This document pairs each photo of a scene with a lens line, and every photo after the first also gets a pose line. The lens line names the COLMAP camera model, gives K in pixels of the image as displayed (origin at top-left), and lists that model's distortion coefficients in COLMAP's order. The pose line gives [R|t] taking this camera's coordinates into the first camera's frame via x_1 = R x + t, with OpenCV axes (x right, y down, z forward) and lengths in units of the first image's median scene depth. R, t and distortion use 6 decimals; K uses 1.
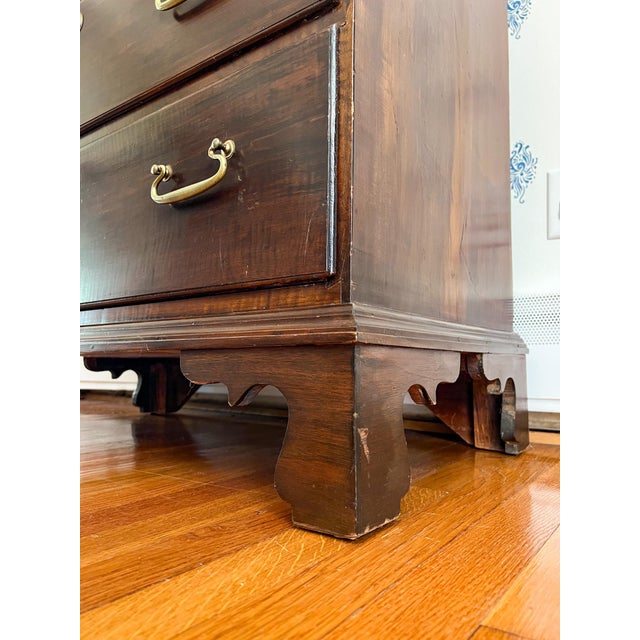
lens RADIAL K [[499.4, 0, 321.7], [0, 499.4, 322.4], [0, 0, 1]] dist [0.038793, -0.042638]
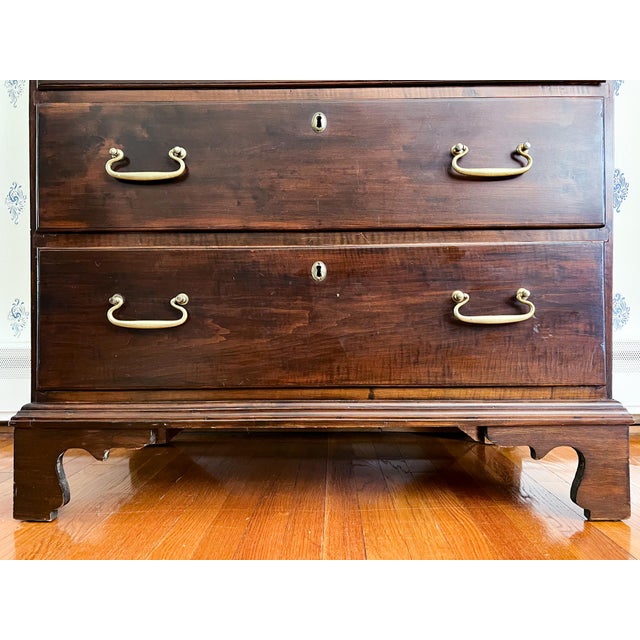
lens RADIAL K [[499.4, 0, 321.4], [0, 499.4, 323.3], [0, 0, 1]] dist [0.038793, -0.042638]
pose [[0.822942, -0.016435, 0.567888, -1.656154], [-0.032436, 0.996592, 0.075846, -0.373160], [-0.567199, -0.080837, 0.819604, 0.085475]]
